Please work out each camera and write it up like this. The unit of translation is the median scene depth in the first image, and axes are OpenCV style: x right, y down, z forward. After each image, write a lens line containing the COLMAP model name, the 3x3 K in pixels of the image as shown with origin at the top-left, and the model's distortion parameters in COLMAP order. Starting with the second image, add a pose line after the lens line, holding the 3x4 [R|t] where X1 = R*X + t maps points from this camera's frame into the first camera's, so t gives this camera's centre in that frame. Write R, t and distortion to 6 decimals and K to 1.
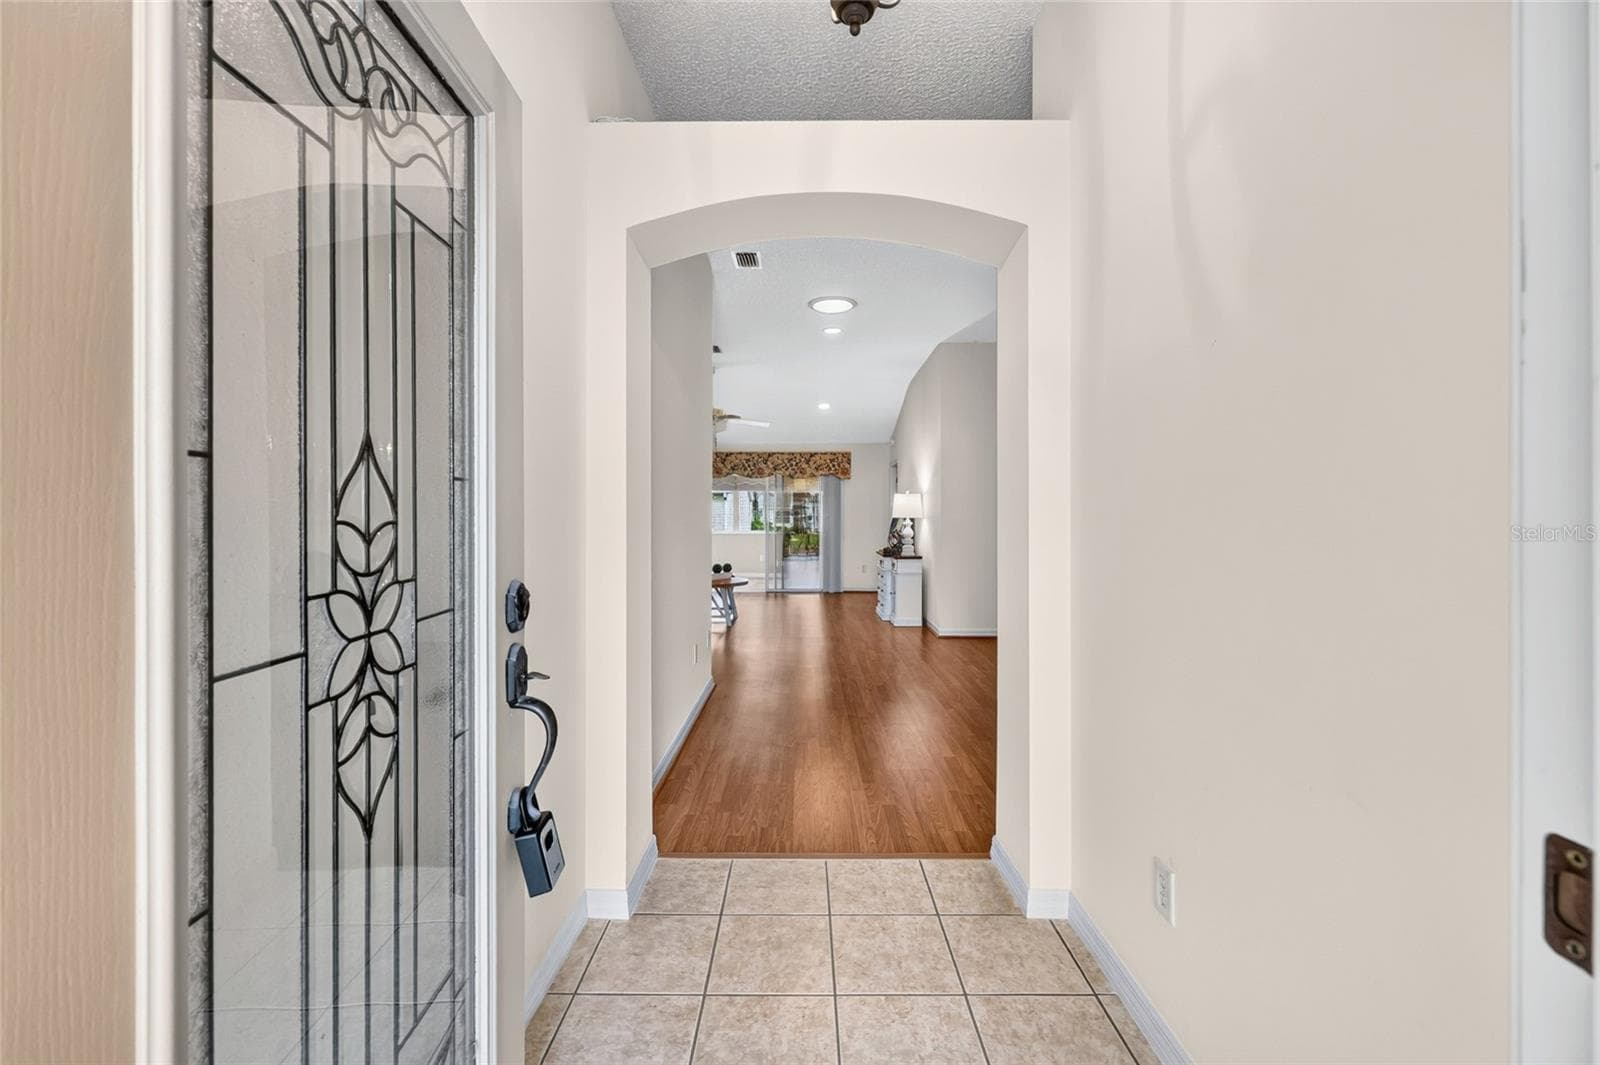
lens RADIAL K [[647.7, 0, 799.0], [0, 647.7, 525.9], [0, 0, 1]] dist [0.003501, 0.000313]
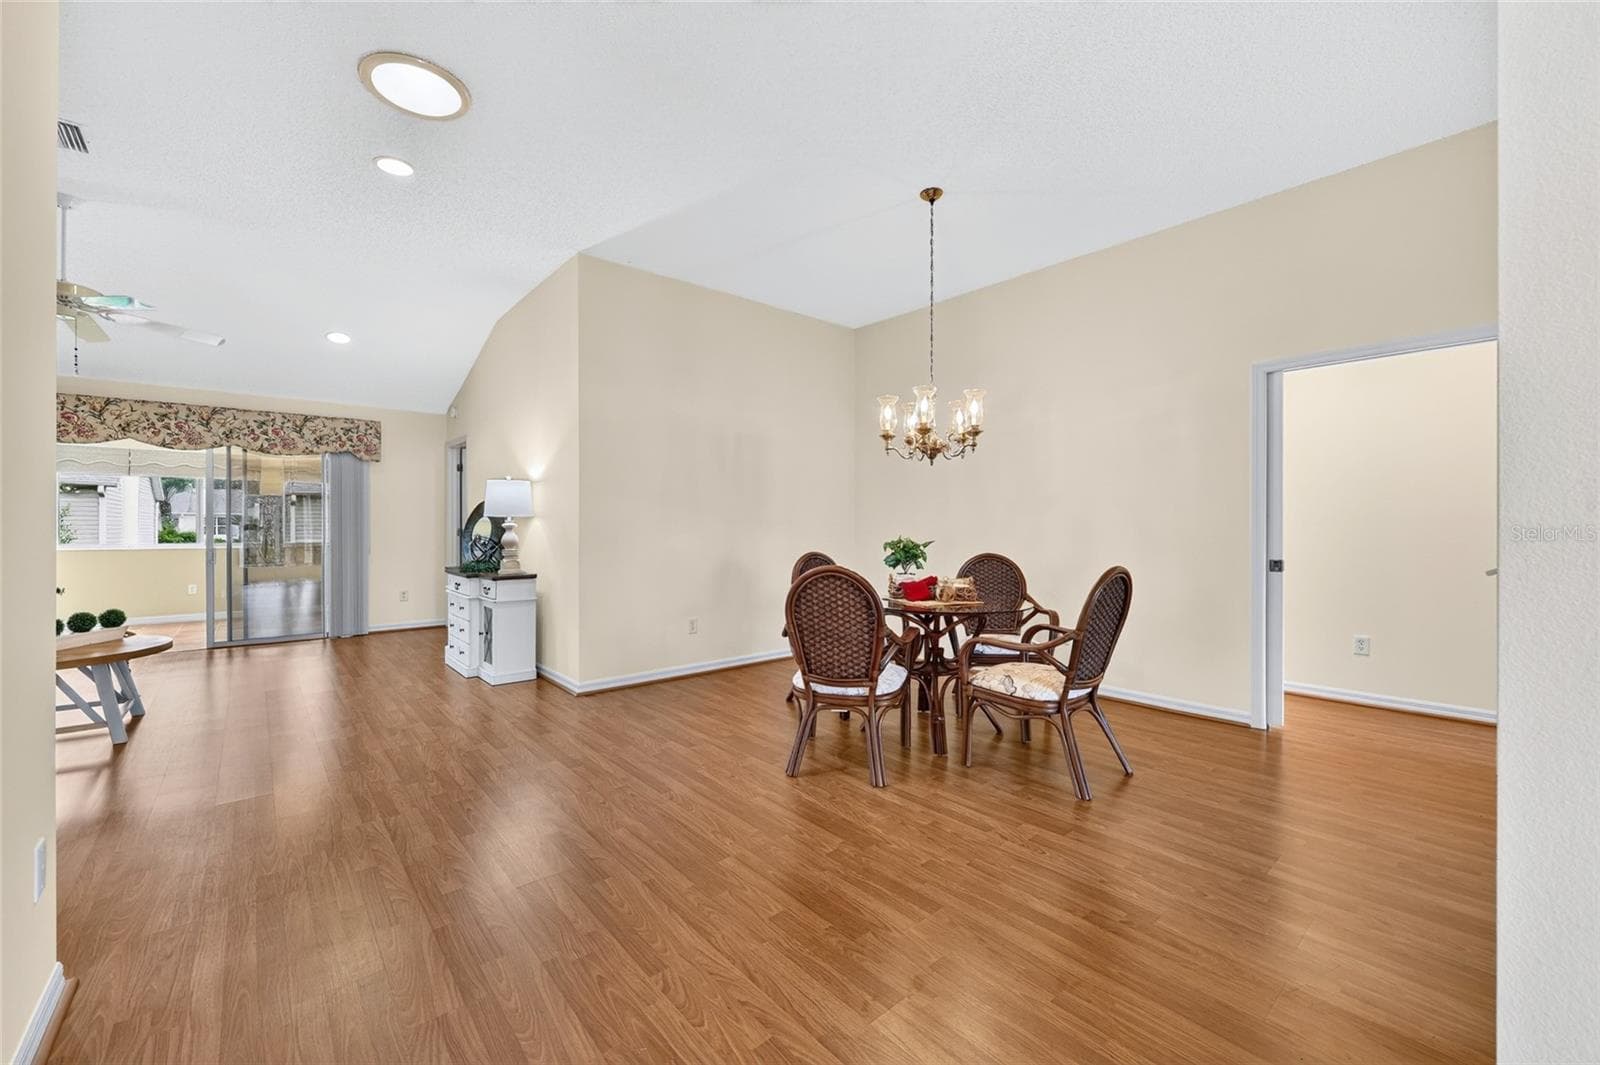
lens RADIAL K [[647.7, 0, 800.3], [0, 647.7, 530.2], [0, 0, 1]] dist [0.003501, 0.000313]
pose [[0.760775, -0.005157, 0.648996, -0.027389], [0.008968, 0.999956, -0.002566, 0.003661], [-0.648954, 0.007772, 0.760788, 0.234458]]
